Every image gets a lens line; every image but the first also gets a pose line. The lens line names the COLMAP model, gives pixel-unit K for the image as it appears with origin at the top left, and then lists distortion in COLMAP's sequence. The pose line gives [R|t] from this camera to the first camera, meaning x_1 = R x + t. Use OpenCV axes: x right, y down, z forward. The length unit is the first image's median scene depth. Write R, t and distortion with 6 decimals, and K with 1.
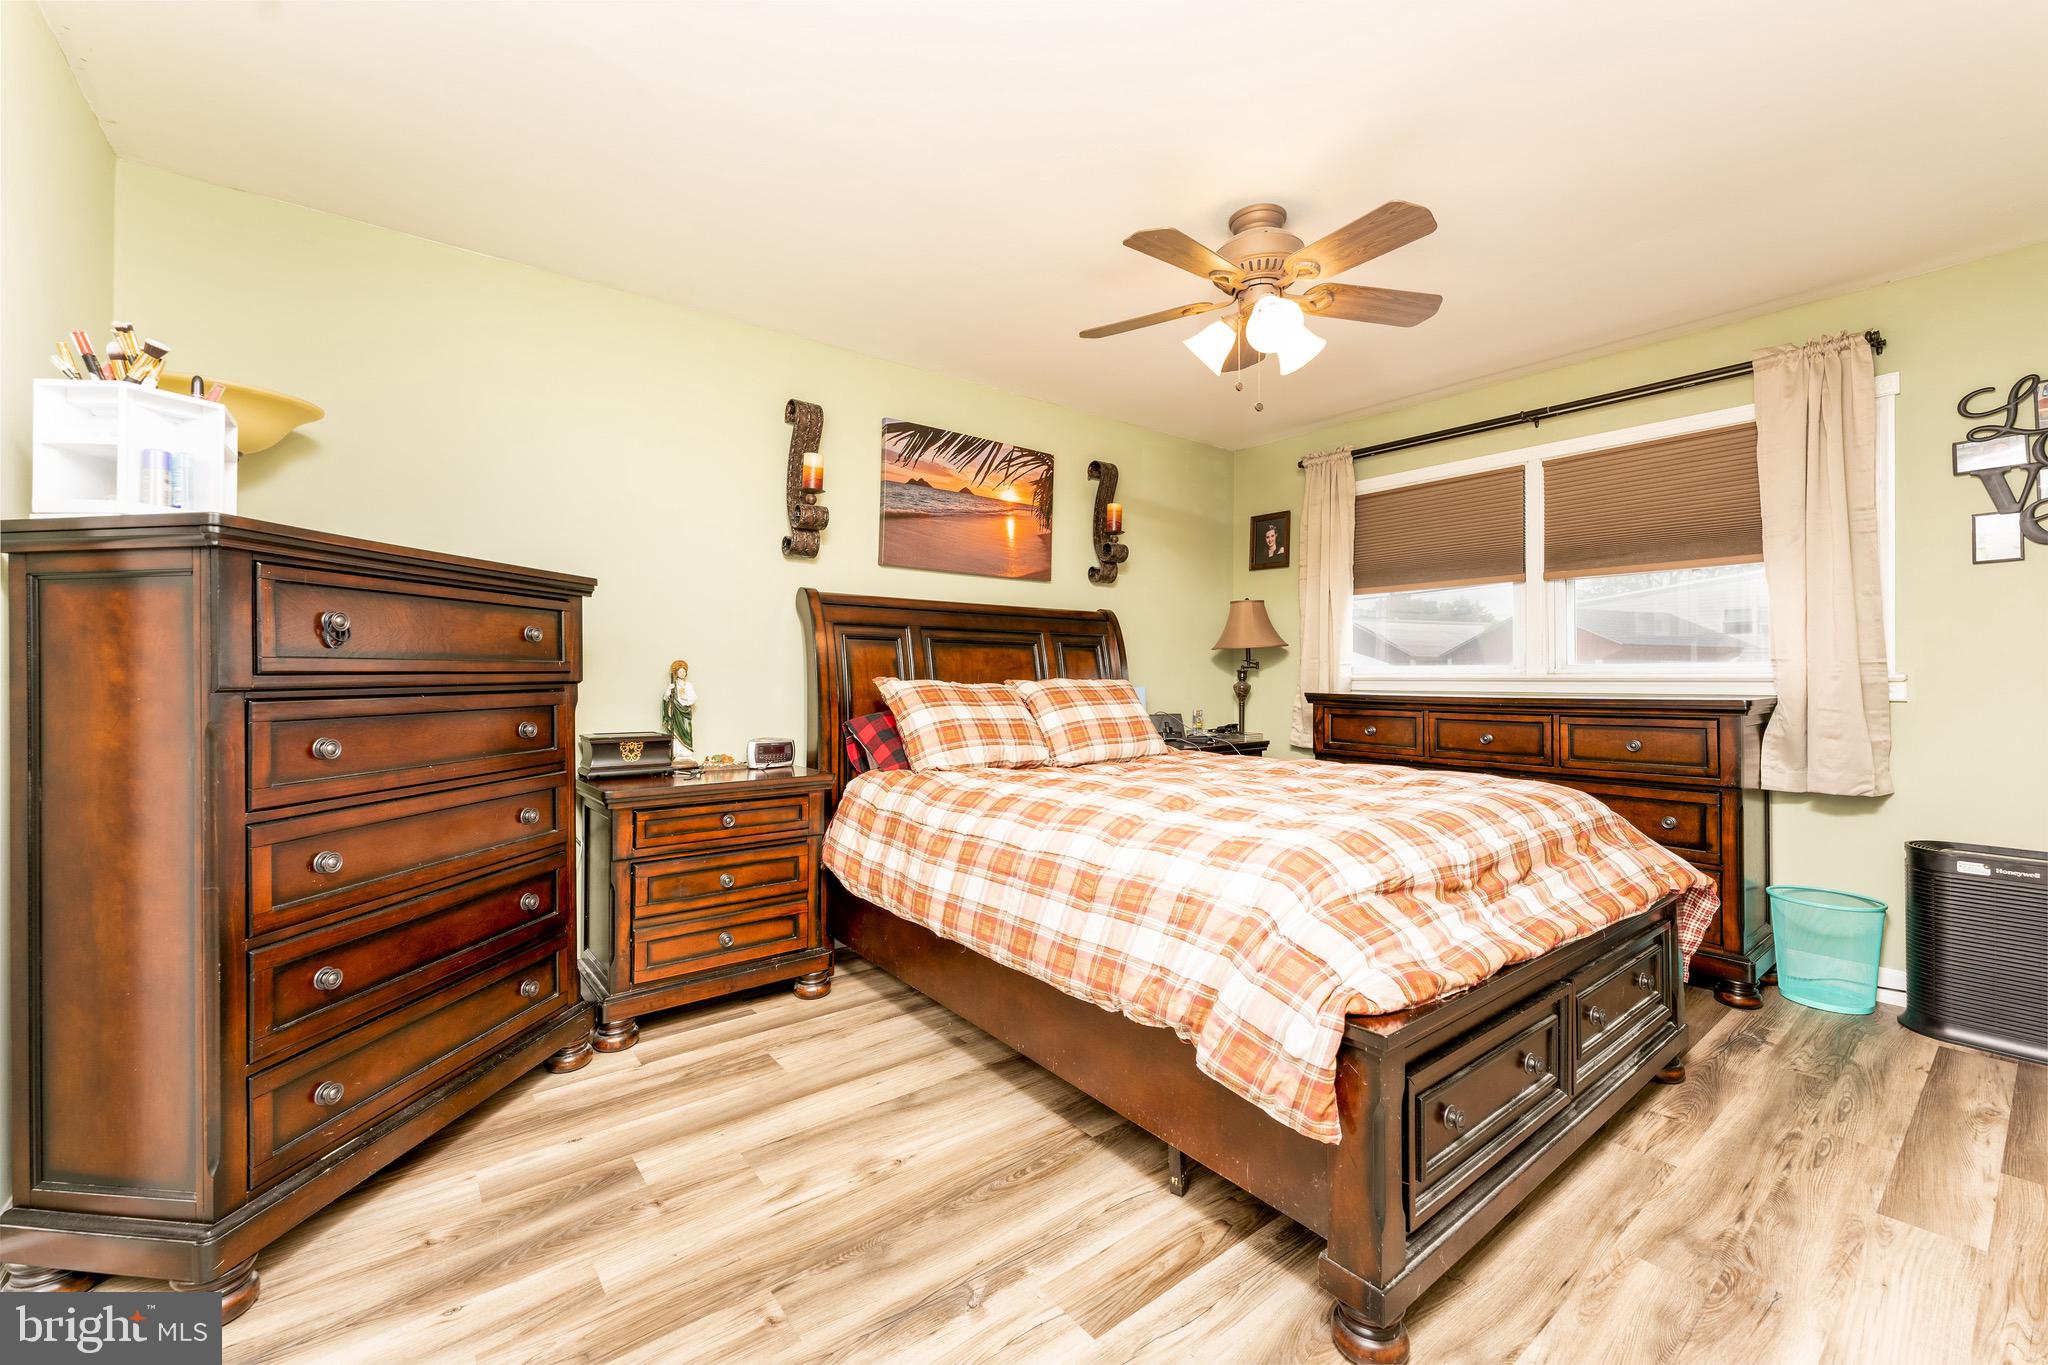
lens RADIAL K [[823.7, 0, 1026.8], [0, 823.7, 677.2], [0, 0, 1]] dist [0.000420, -0.000442]
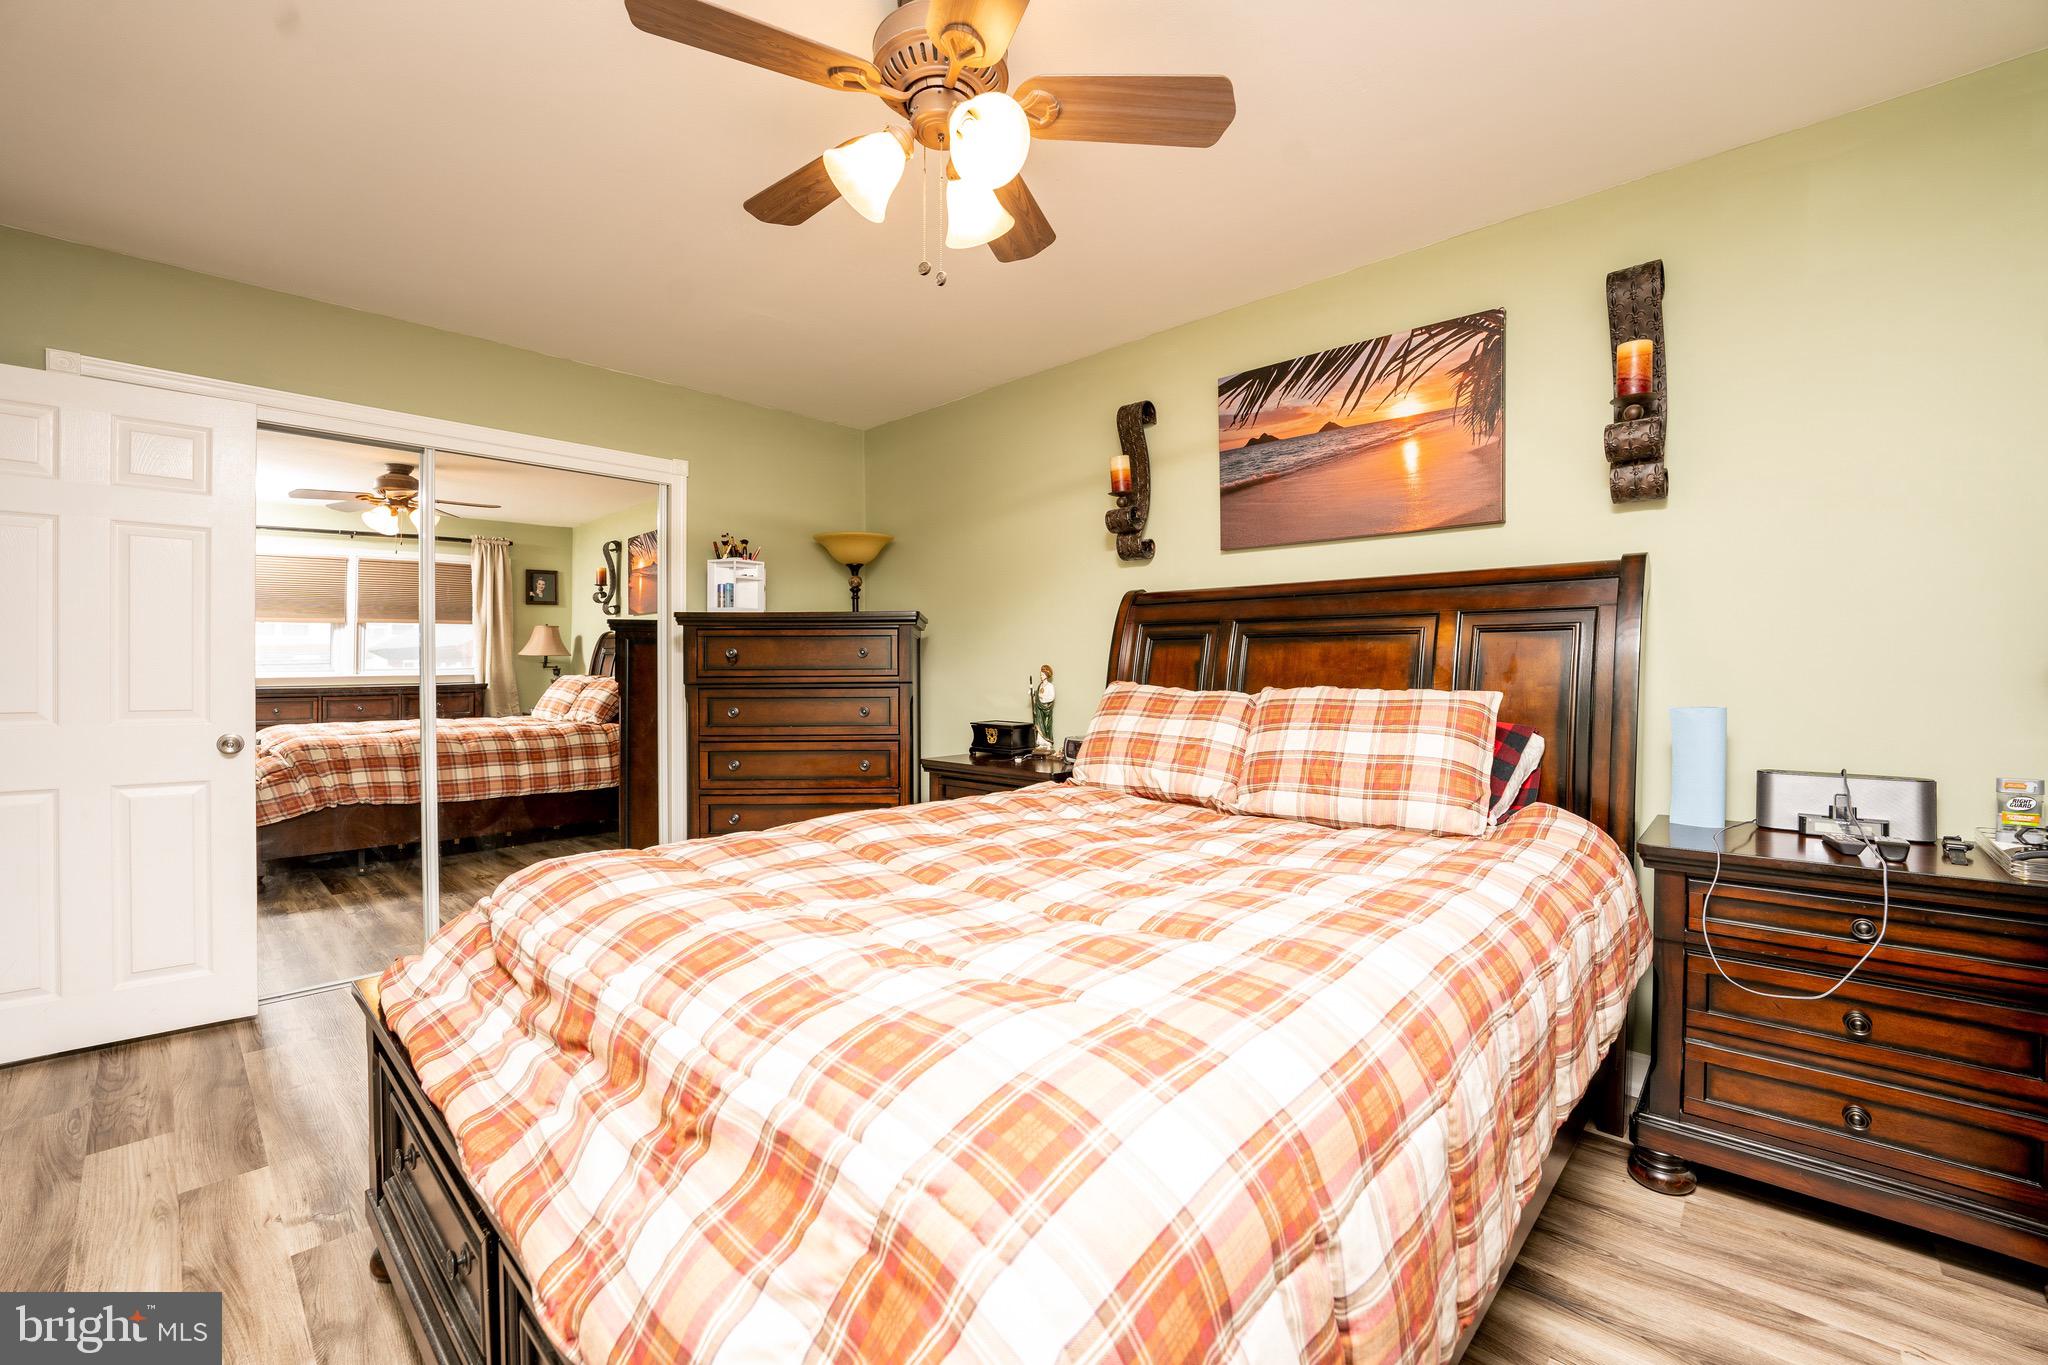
lens RADIAL K [[823.7, 0, 1026.7], [0, 823.7, 679.4], [0, 0, 1]] dist [0.000420, -0.000442]
pose [[0.179016, 0.007973, -0.983814, 0.614388], [-0.005691, 0.999959, 0.007068, -0.006212], [0.983830, 0.004334, 0.179054, 0.622627]]
